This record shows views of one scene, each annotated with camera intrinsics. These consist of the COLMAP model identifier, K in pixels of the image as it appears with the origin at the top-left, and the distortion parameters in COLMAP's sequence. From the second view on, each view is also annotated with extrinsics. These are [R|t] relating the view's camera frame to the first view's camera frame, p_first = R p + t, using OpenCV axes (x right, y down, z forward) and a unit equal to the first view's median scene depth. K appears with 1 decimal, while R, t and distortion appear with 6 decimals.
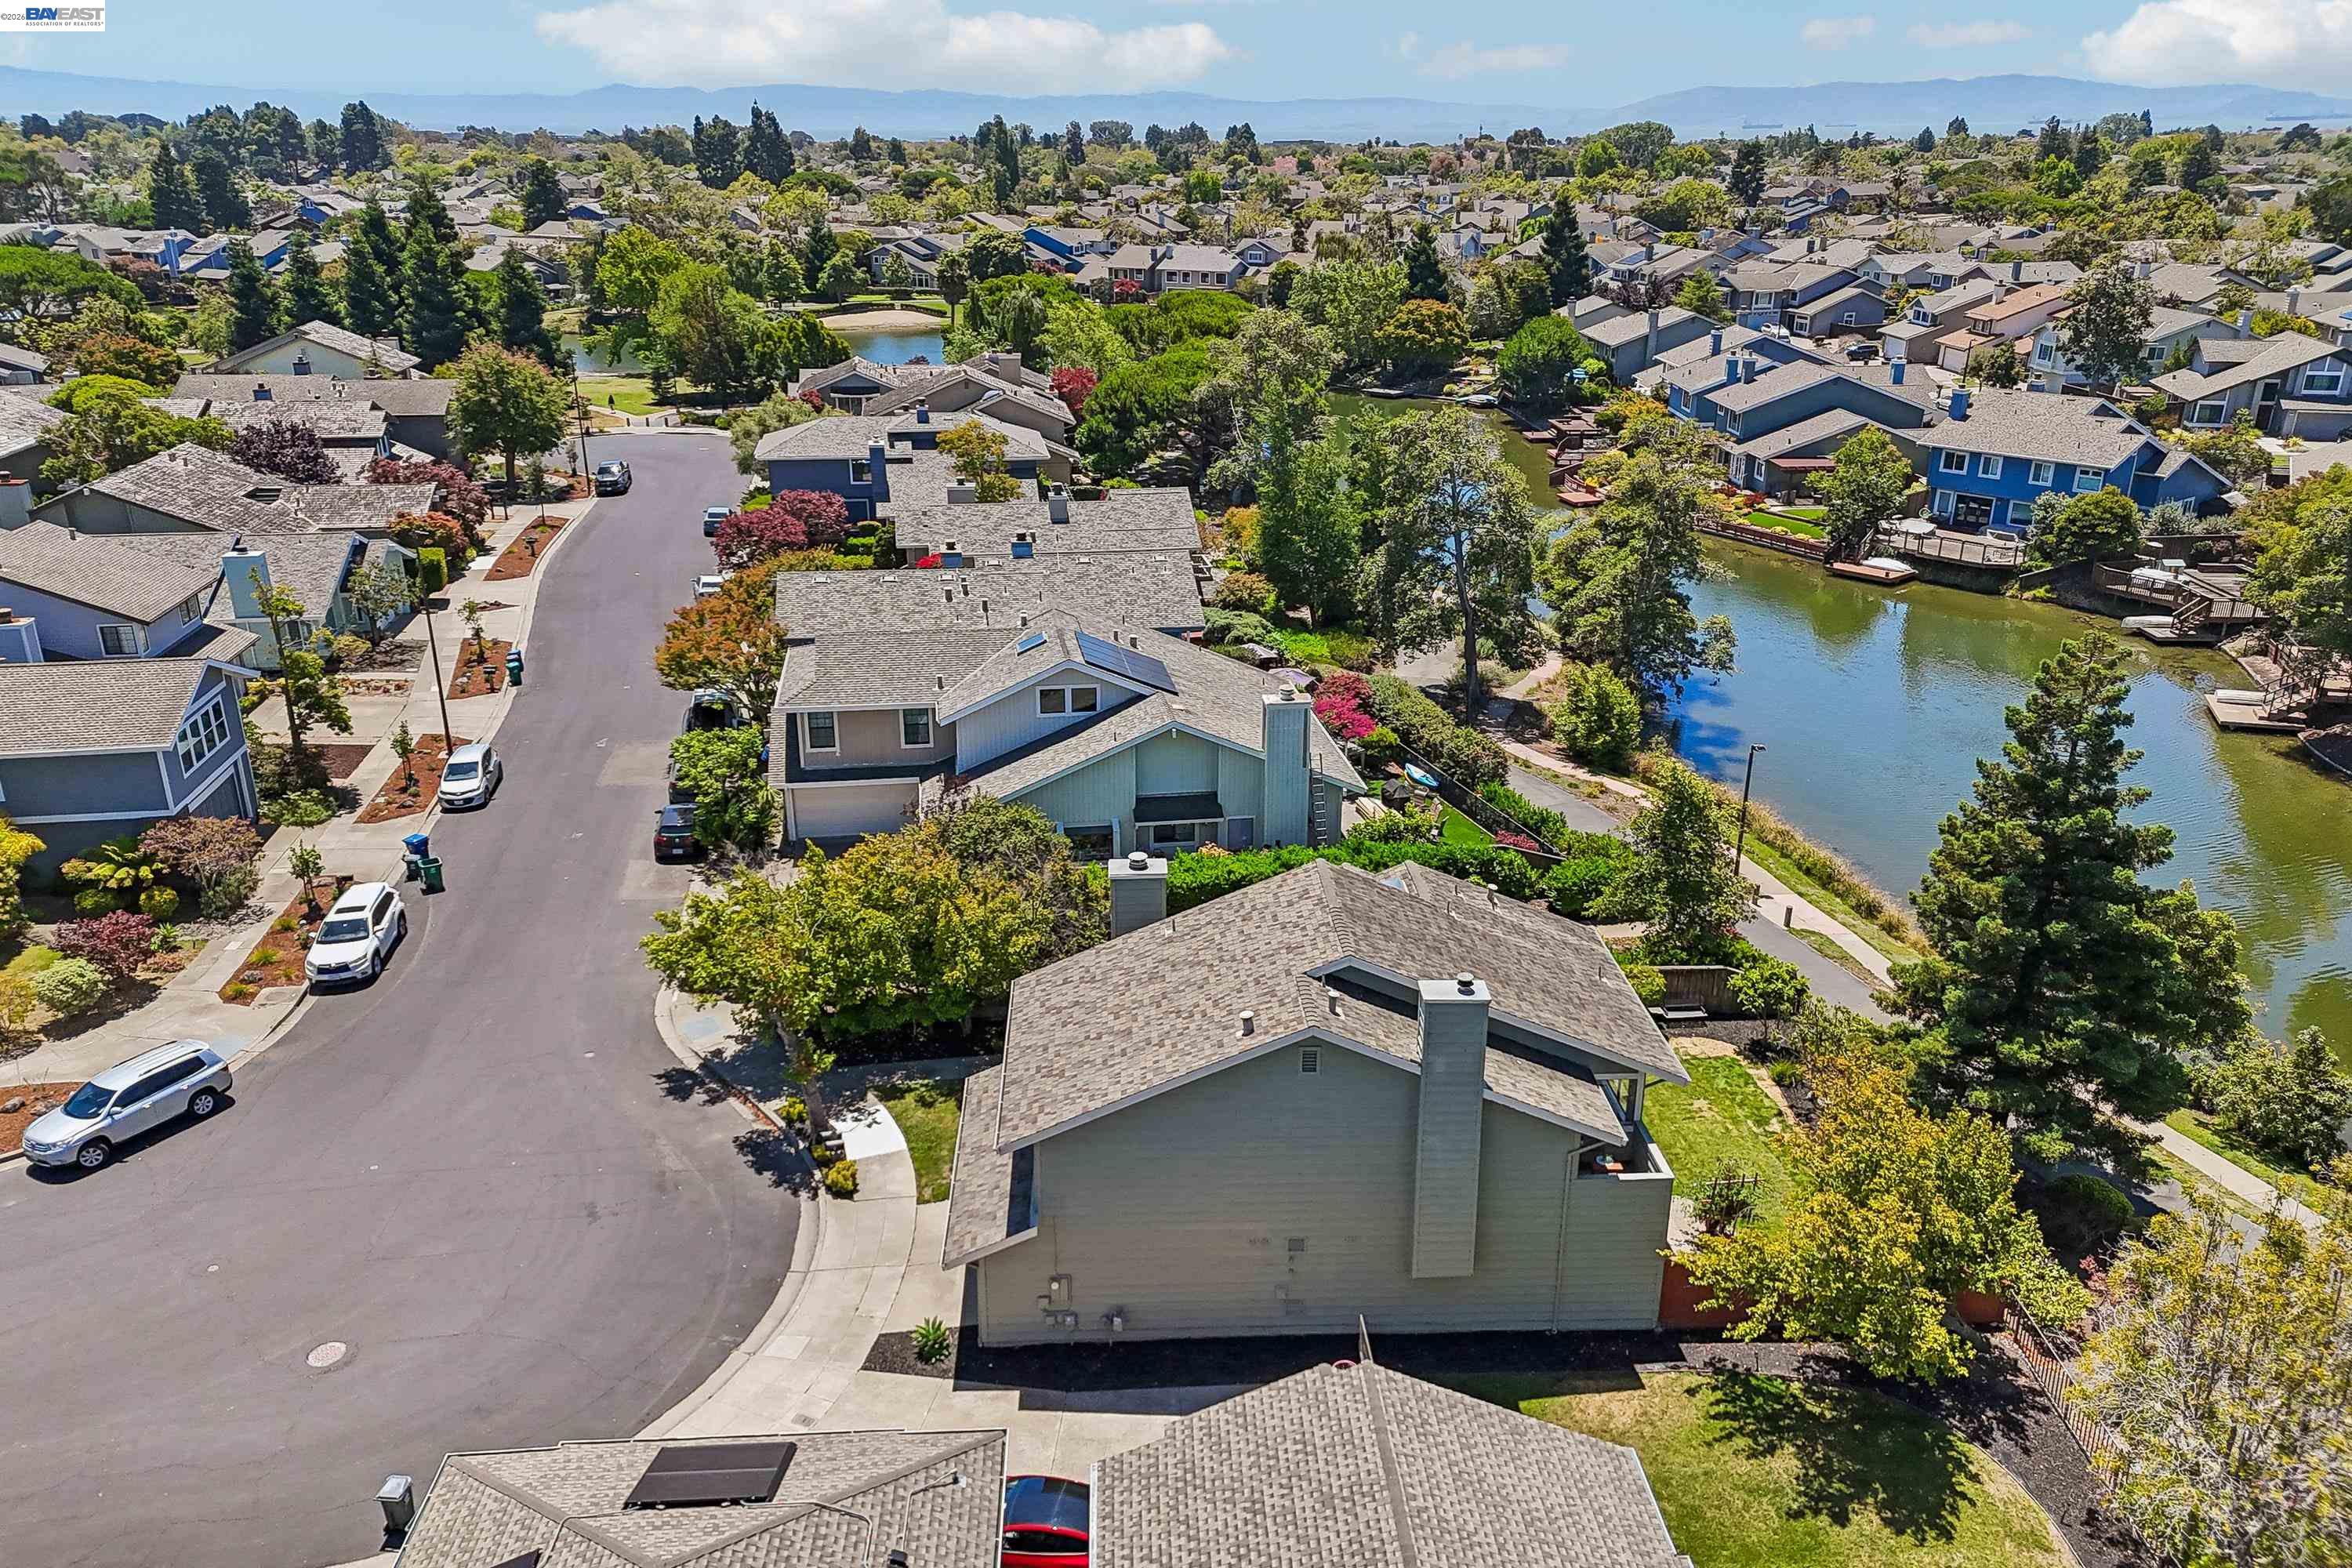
lens RADIAL K [[1730.2, 0, 1176.0], [0, 1730.2, 784.0], [0, 0, 1]] dist [0.109055, -0.093959]
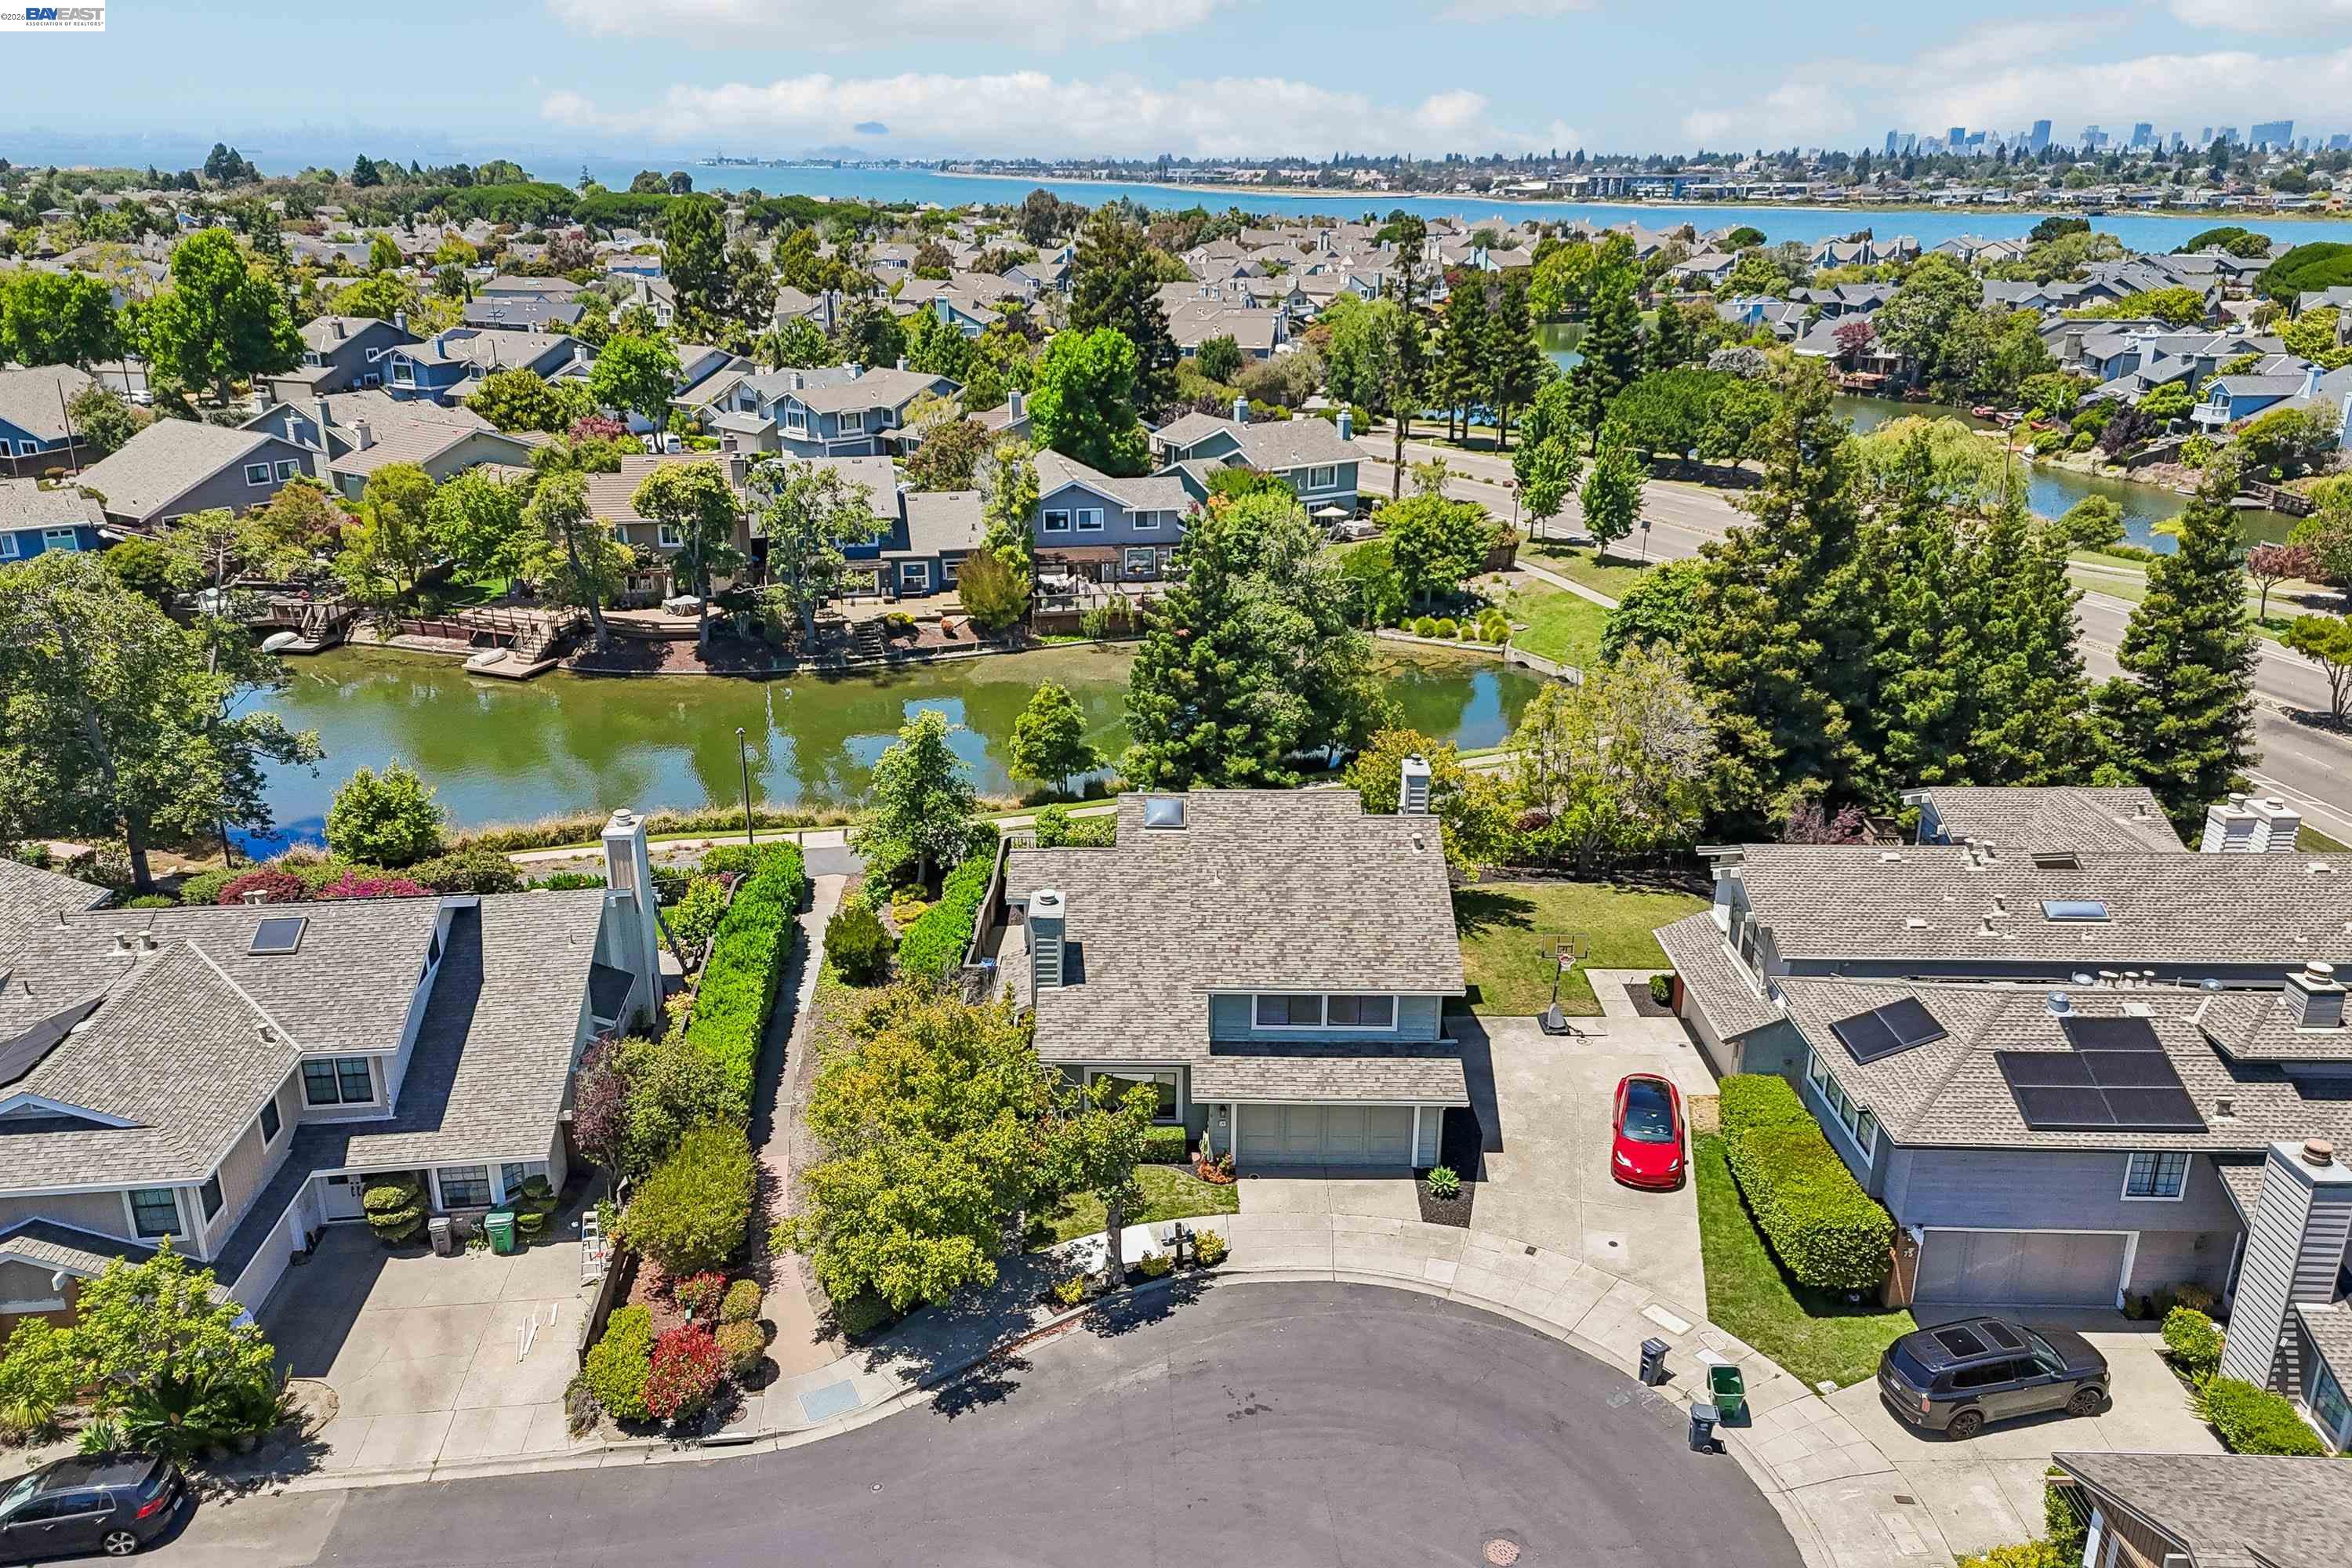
lens RADIAL K [[1730.2, 0, 1176.0], [0, 1730.2, 784.0], [0, 0, 1]] dist [0.109055, -0.093959]
pose [[0.048996, -0.337626, 0.940004, -0.948108], [0.349124, 0.887557, 0.300590, -0.295439], [-0.935795, 0.313450, 0.161360, 0.681470]]
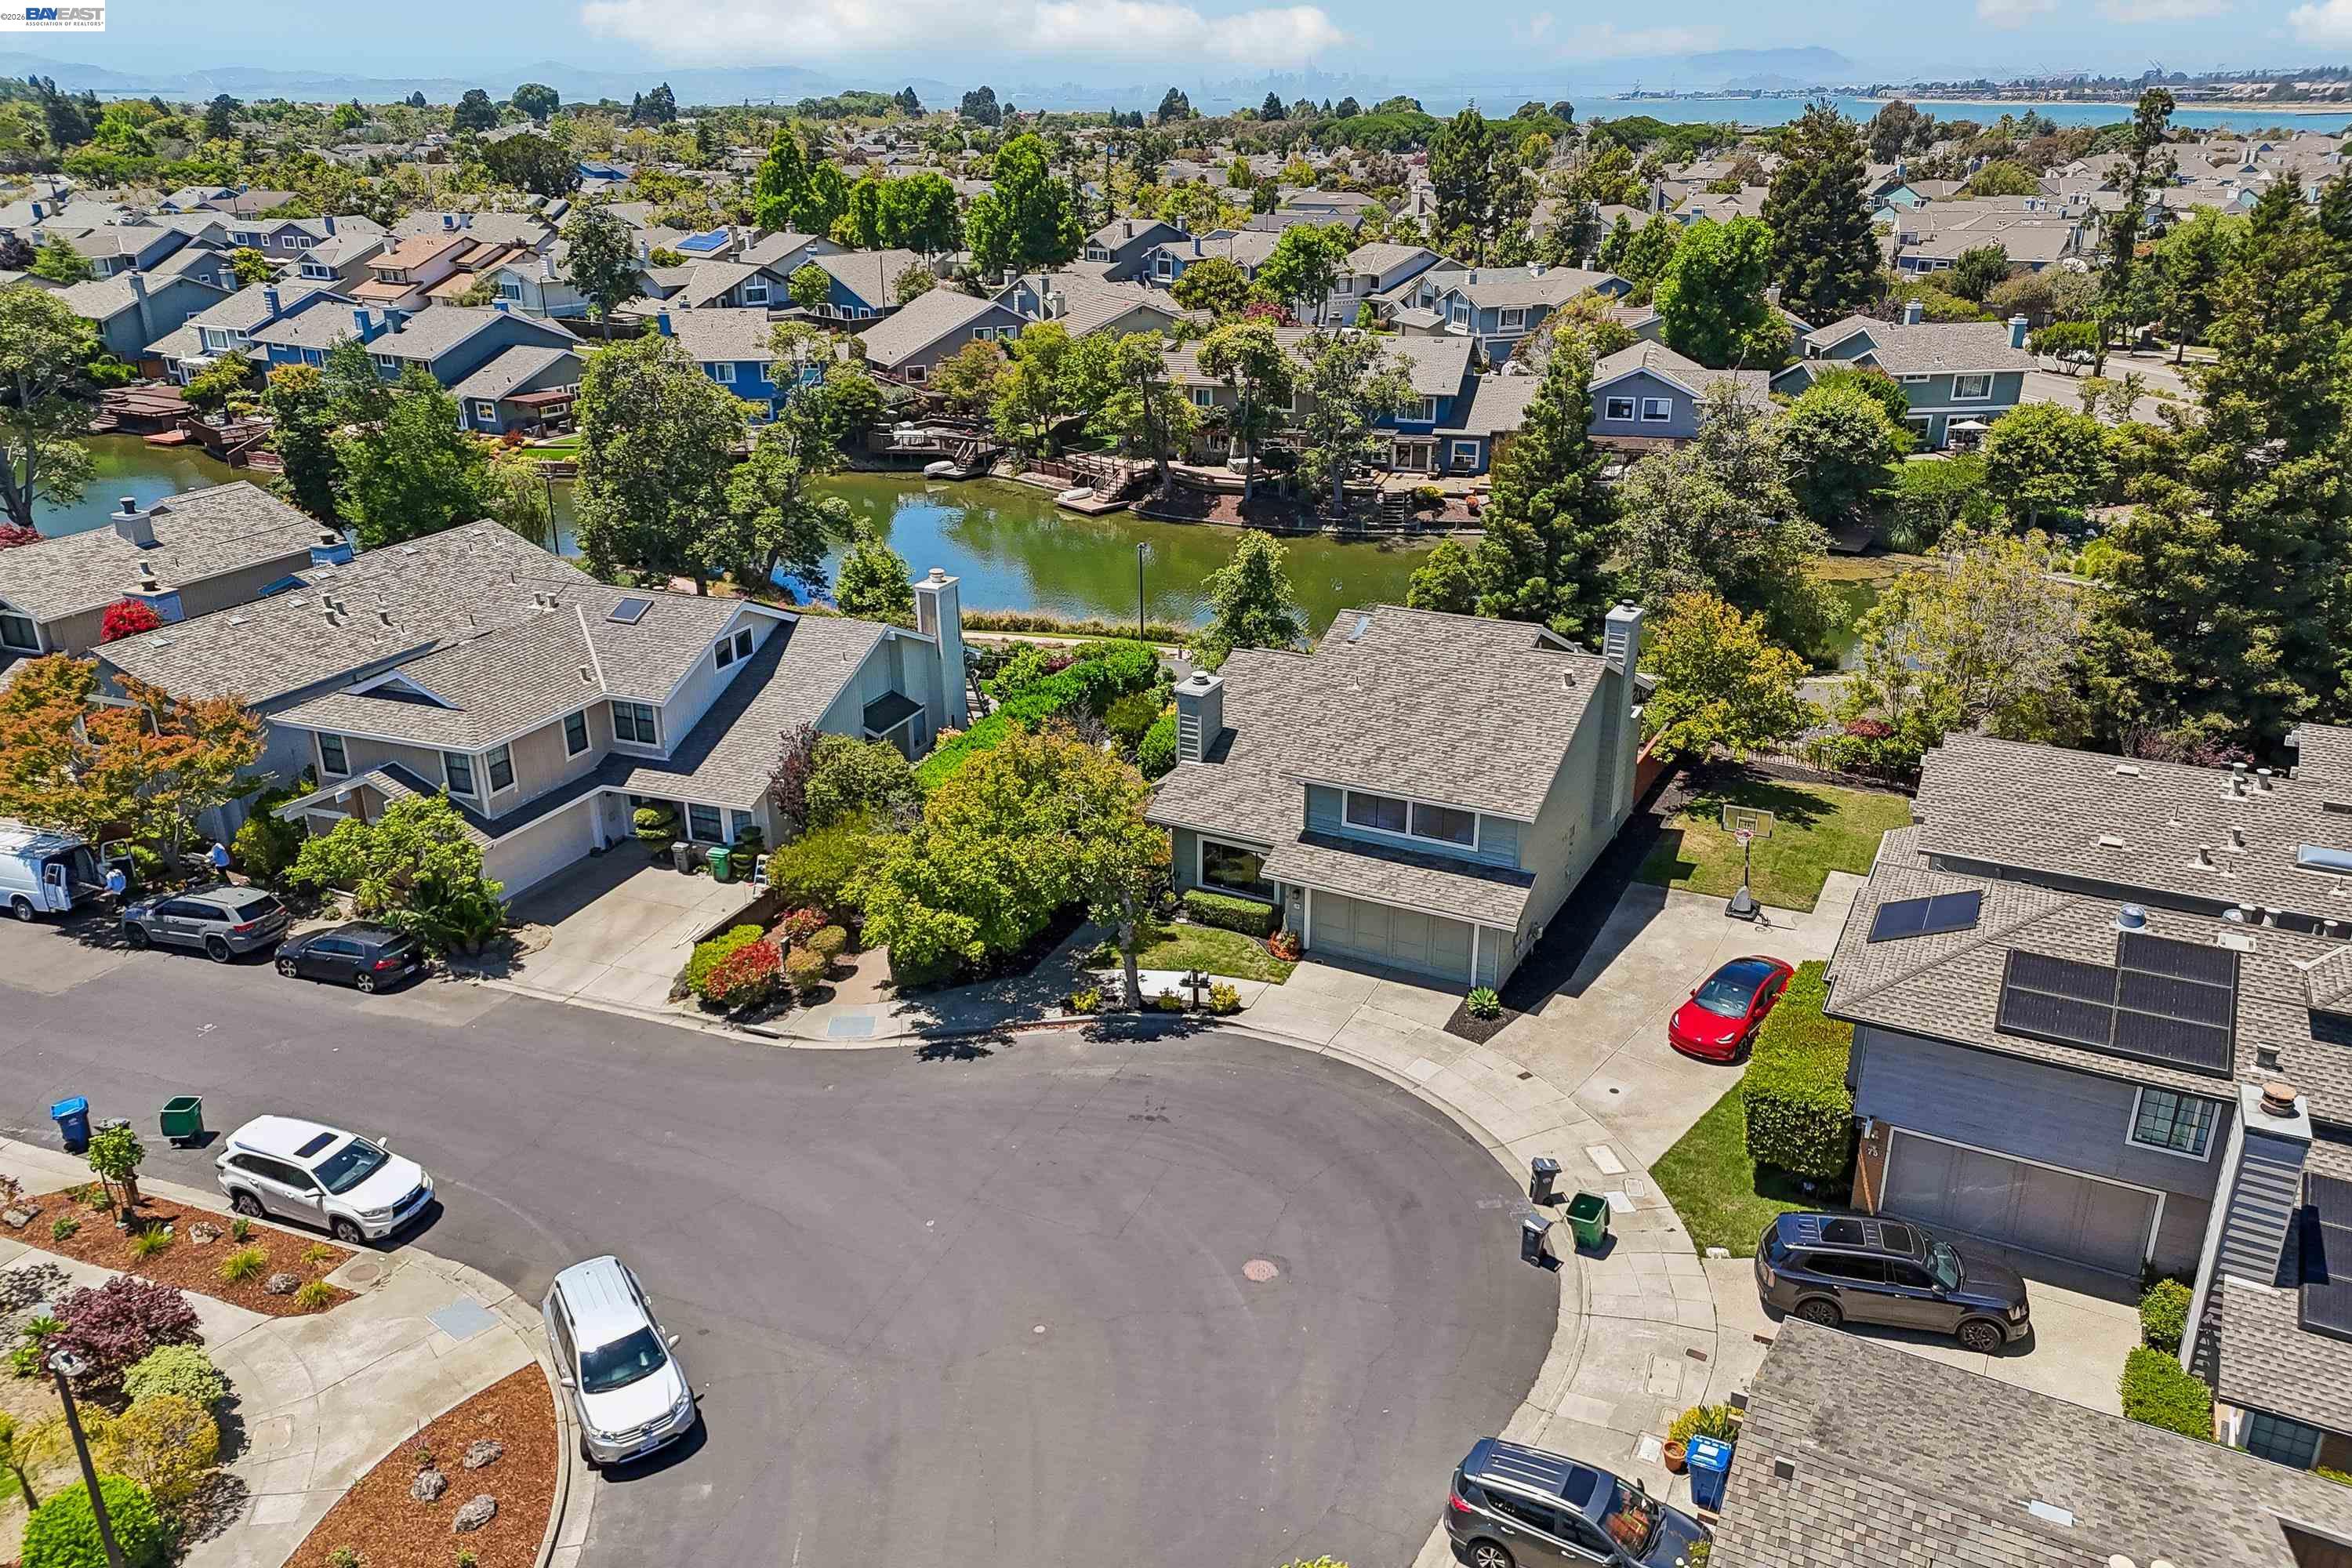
lens RADIAL K [[1723.5, 0, 1176.0], [0, 1723.5, 784.0], [0, 0, 1]] dist [0.133673, -0.119427]
pose [[0.504895, -0.320409, 0.801511, -0.922682], [0.309651, 0.933982, 0.178307, -0.093987], [-0.805728, 0.158162, 0.570778, 0.338728]]
